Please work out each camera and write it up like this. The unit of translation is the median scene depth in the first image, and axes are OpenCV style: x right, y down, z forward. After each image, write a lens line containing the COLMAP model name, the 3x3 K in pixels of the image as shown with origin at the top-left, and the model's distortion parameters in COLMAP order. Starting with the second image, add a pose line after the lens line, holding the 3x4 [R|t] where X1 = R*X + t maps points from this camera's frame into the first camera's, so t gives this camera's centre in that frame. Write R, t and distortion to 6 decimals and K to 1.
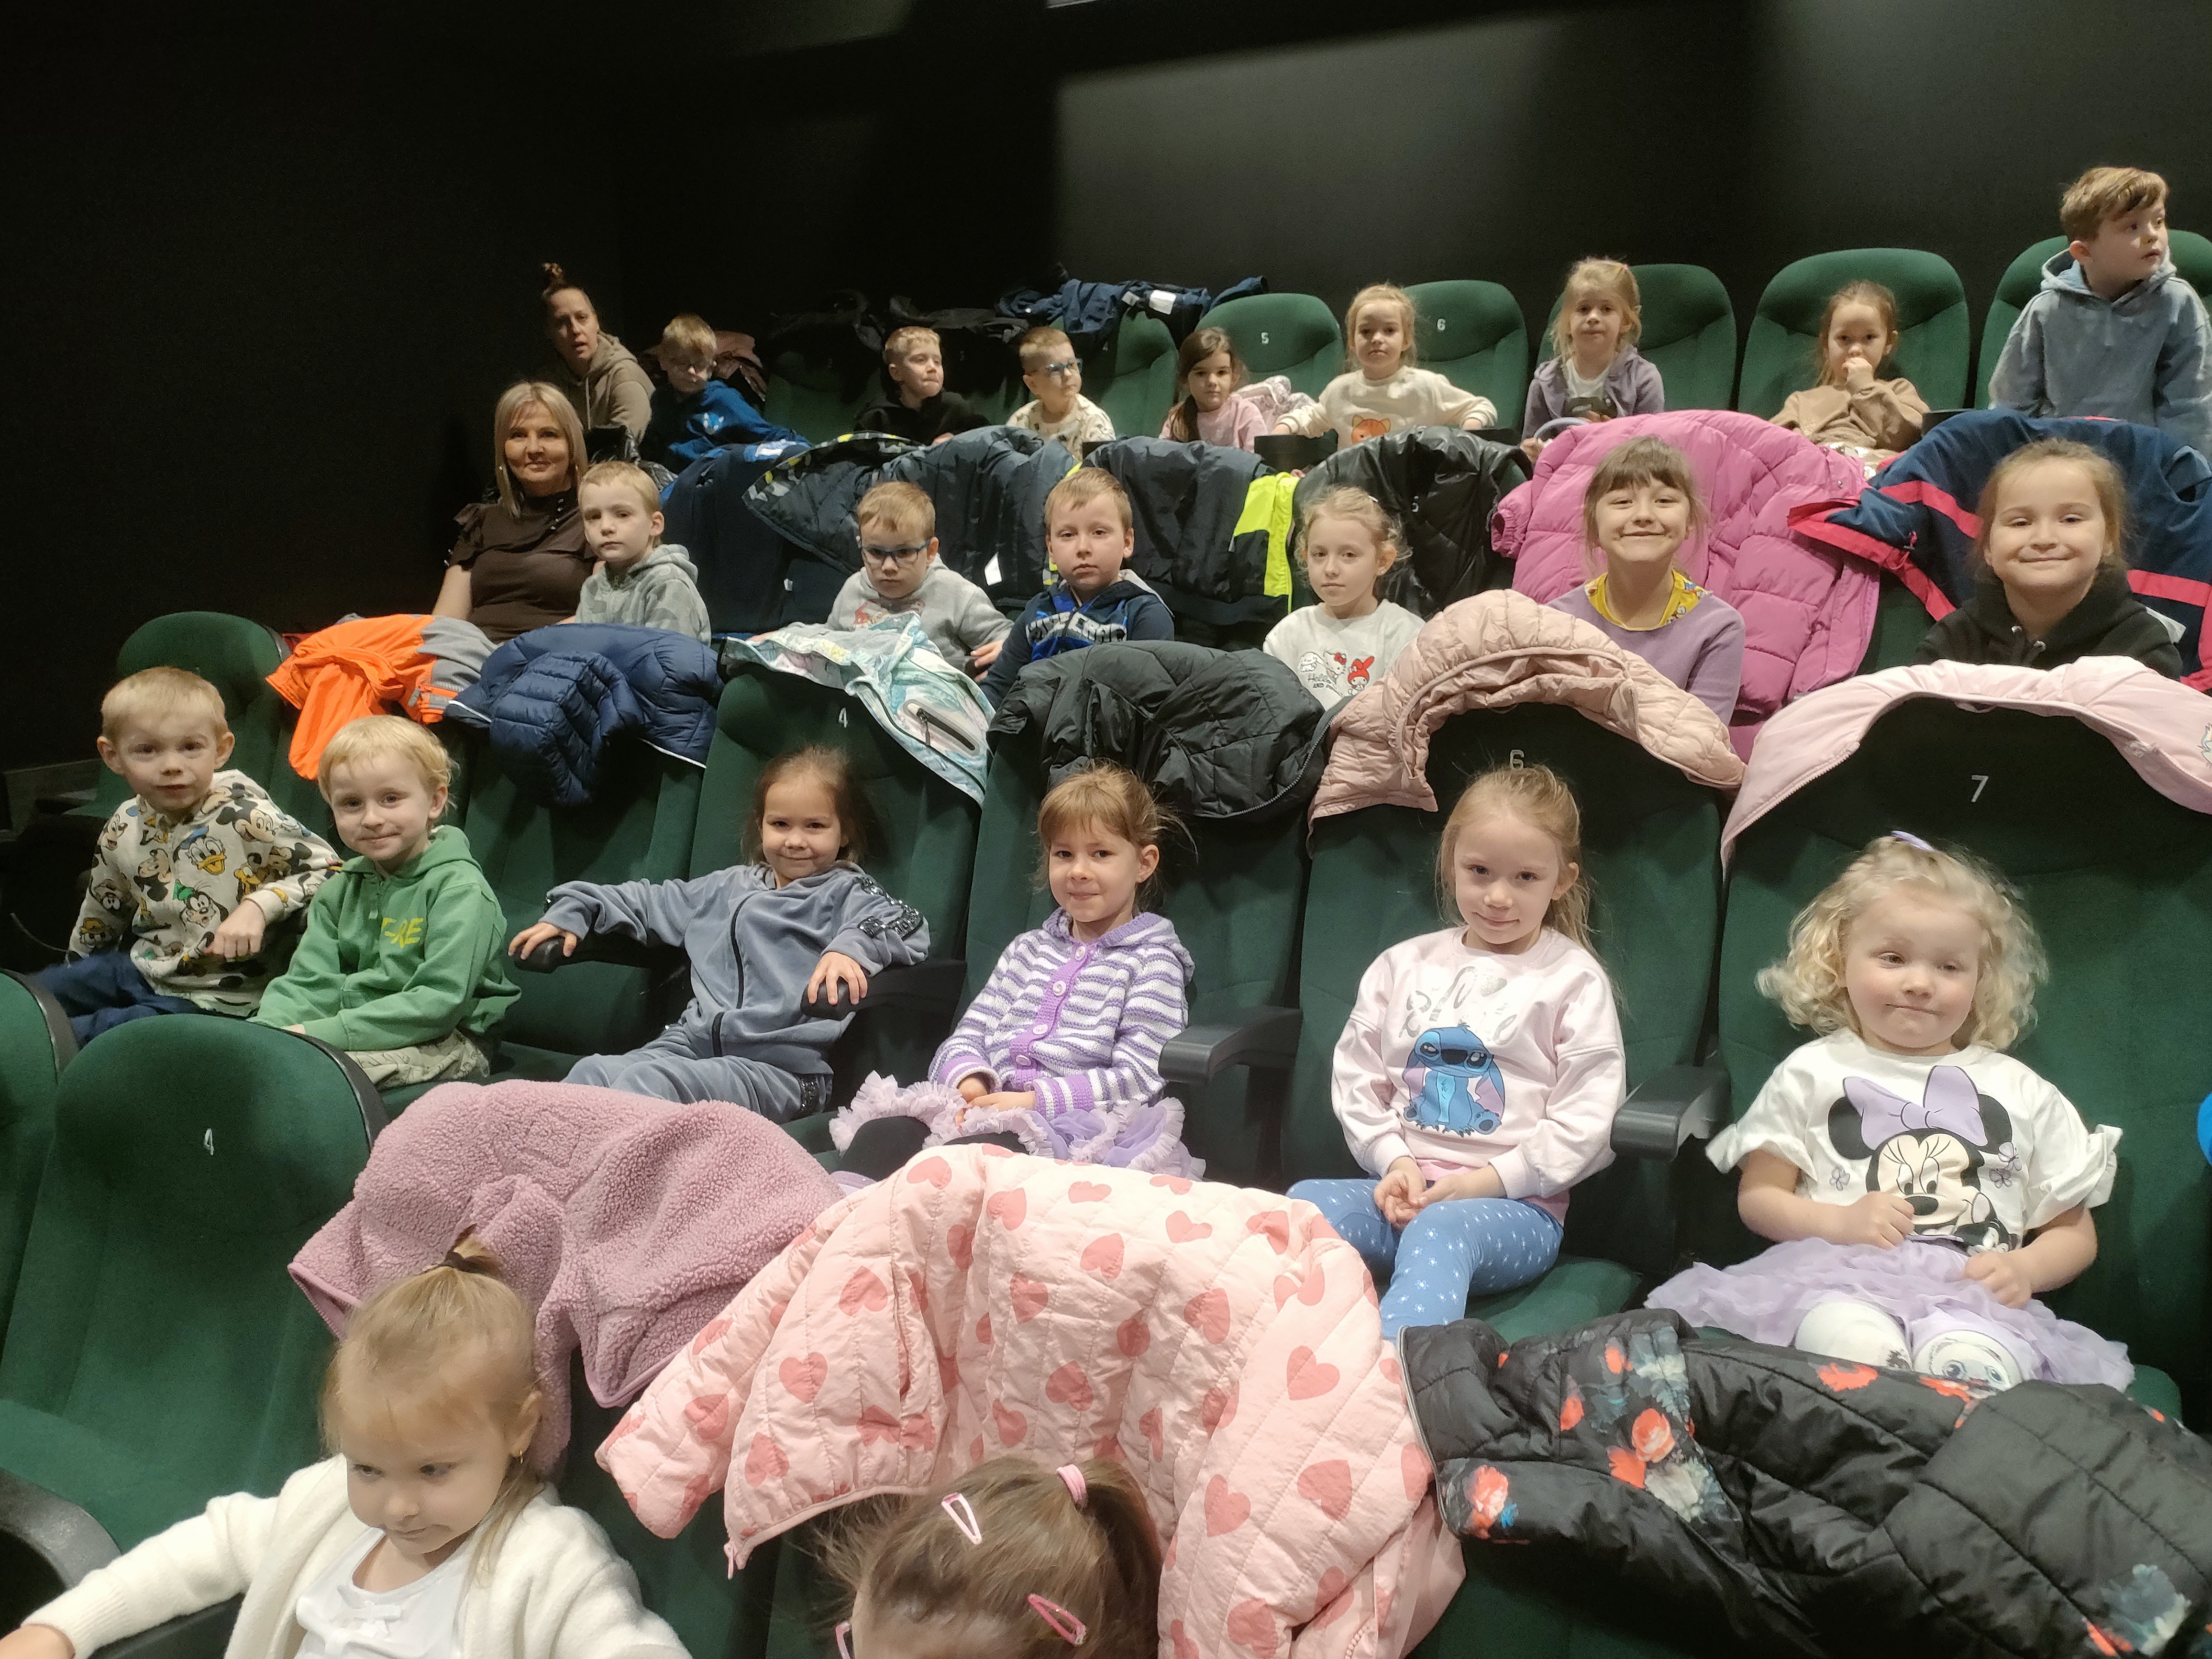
lens RADIAL K [[1776.8, 0, 1109.7], [0, 1776.8, 823.2], [0, 0, 1]] dist [0.065832, -0.024215]
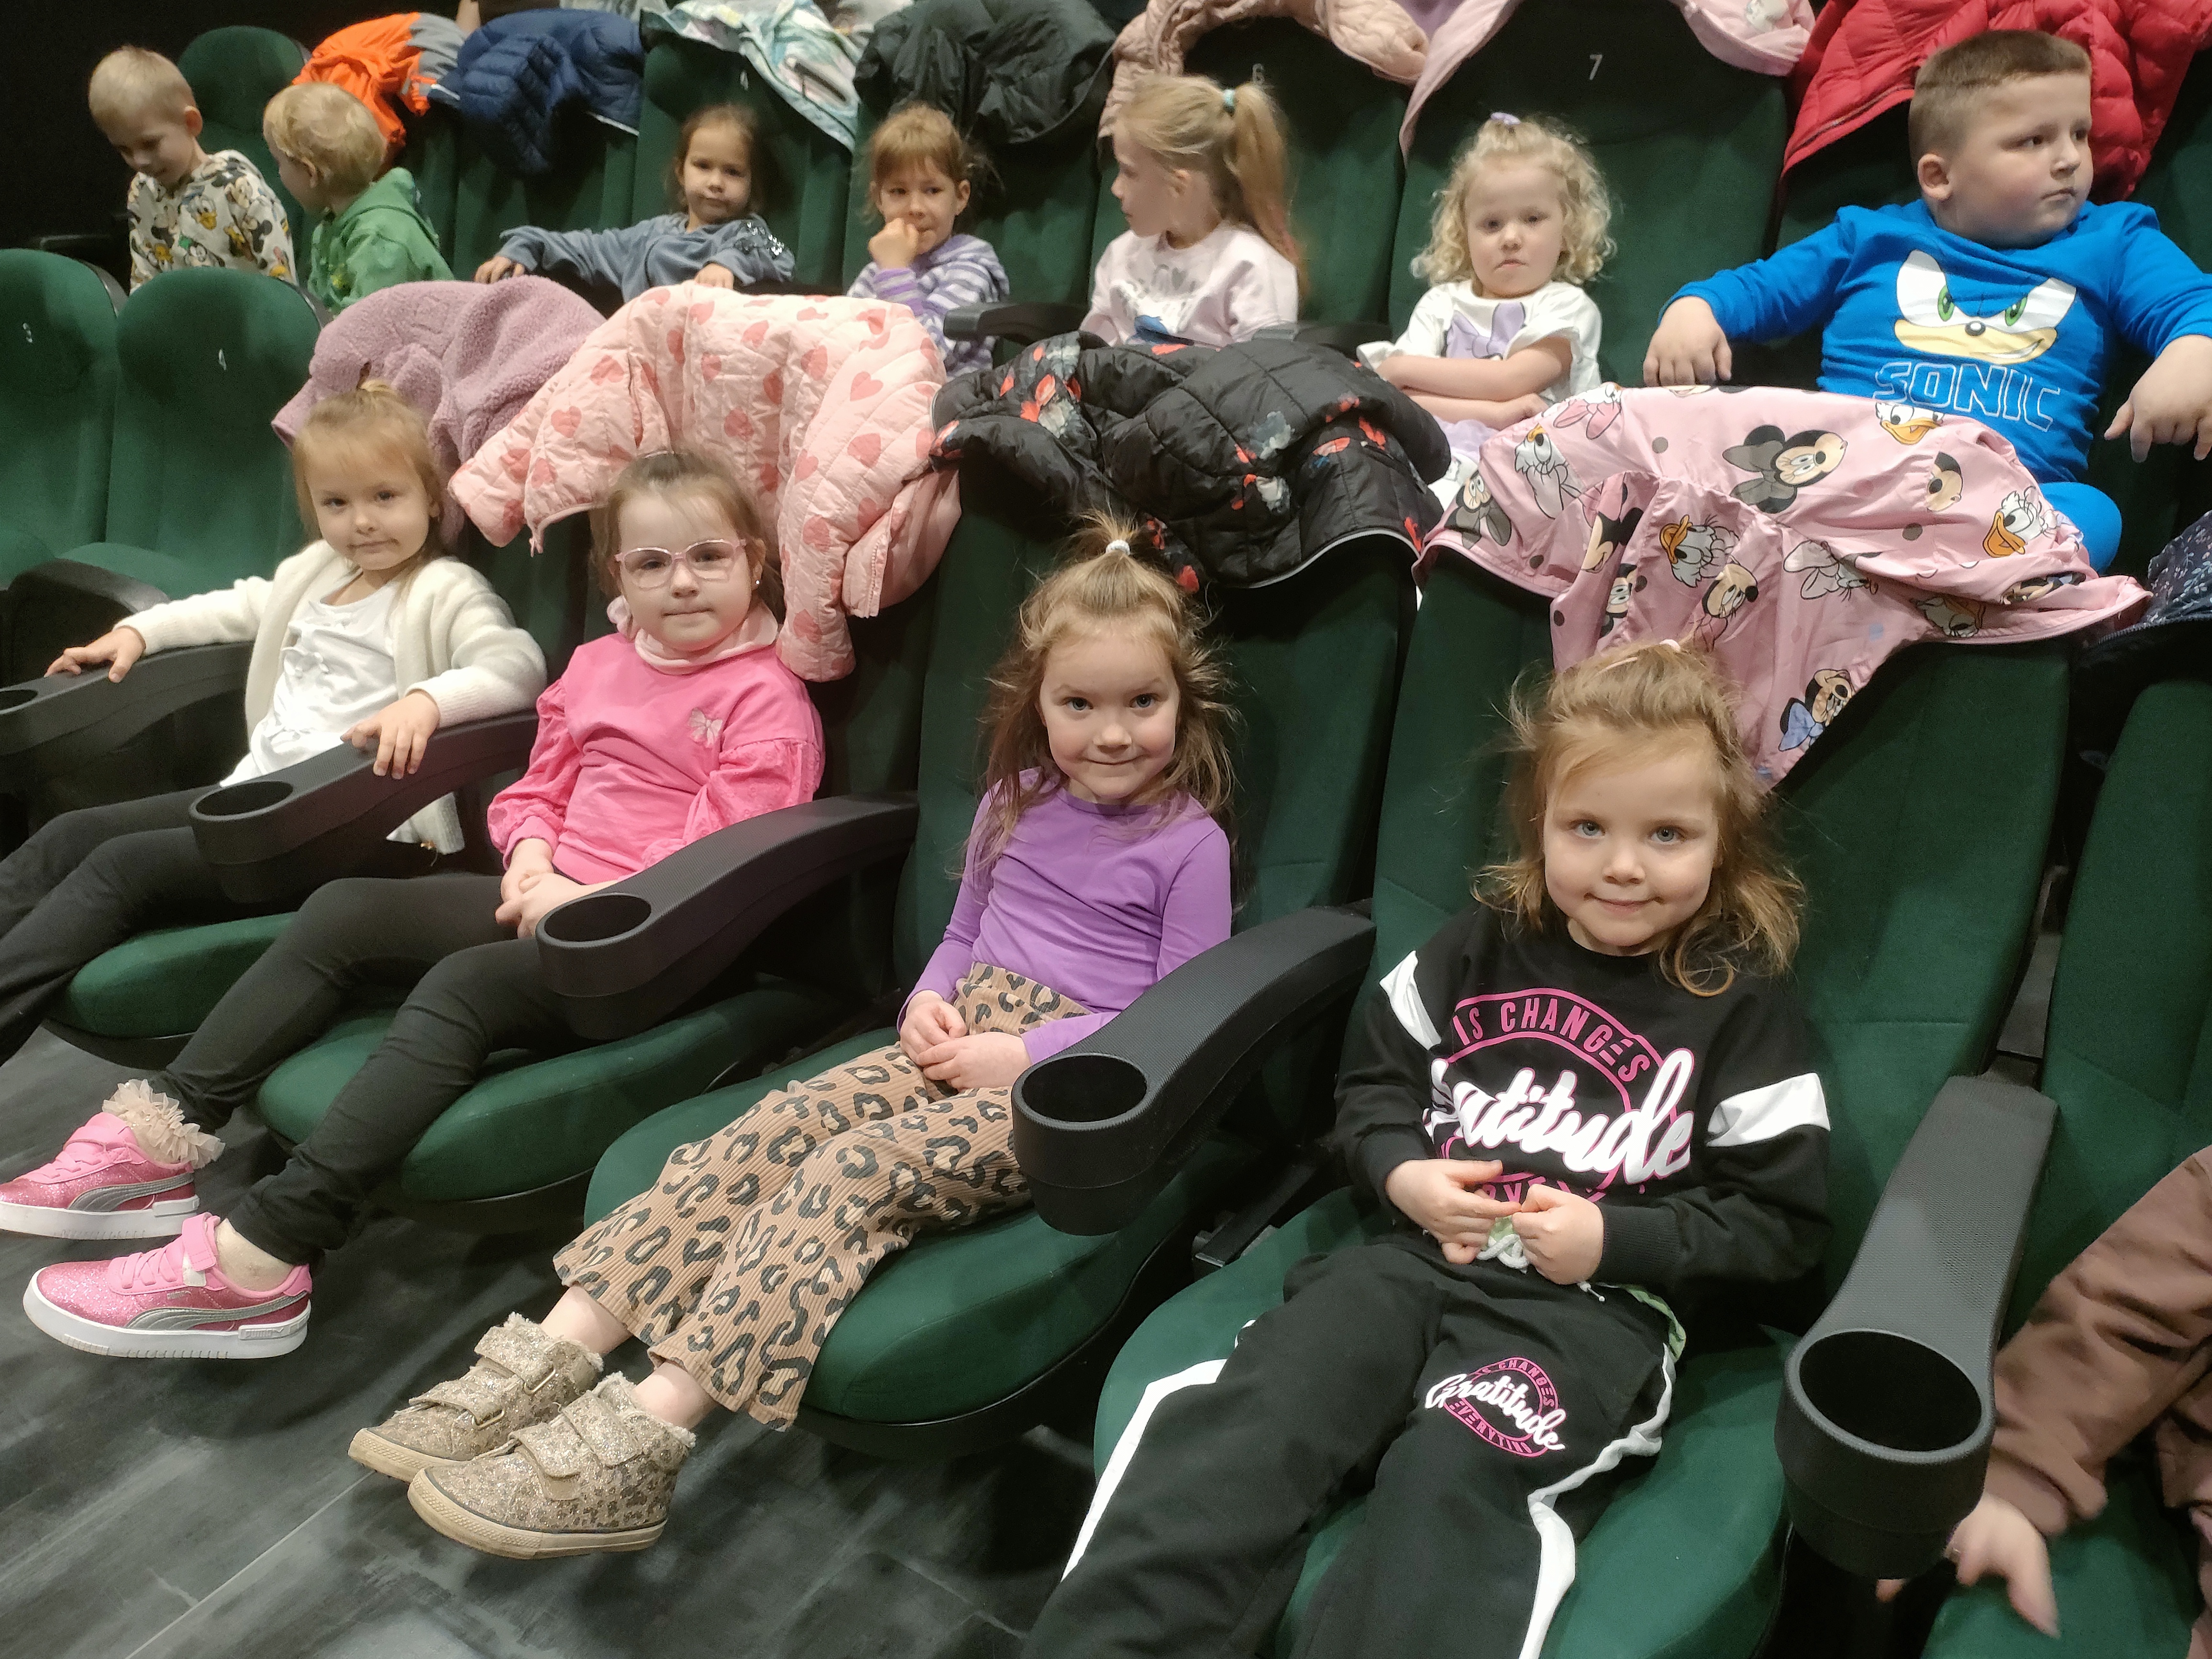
lens RADIAL K [[1776.8, 0, 1109.7], [0, 1776.8, 840.7], [0, 0, 1]] dist [0.065832, -0.024215]
pose [[0.996135, 0.017987, -0.085977, 0.316213], [0.003547, 0.969771, 0.243990, 0.217505], [0.087766, -0.243352, 0.965959, -0.371363]]
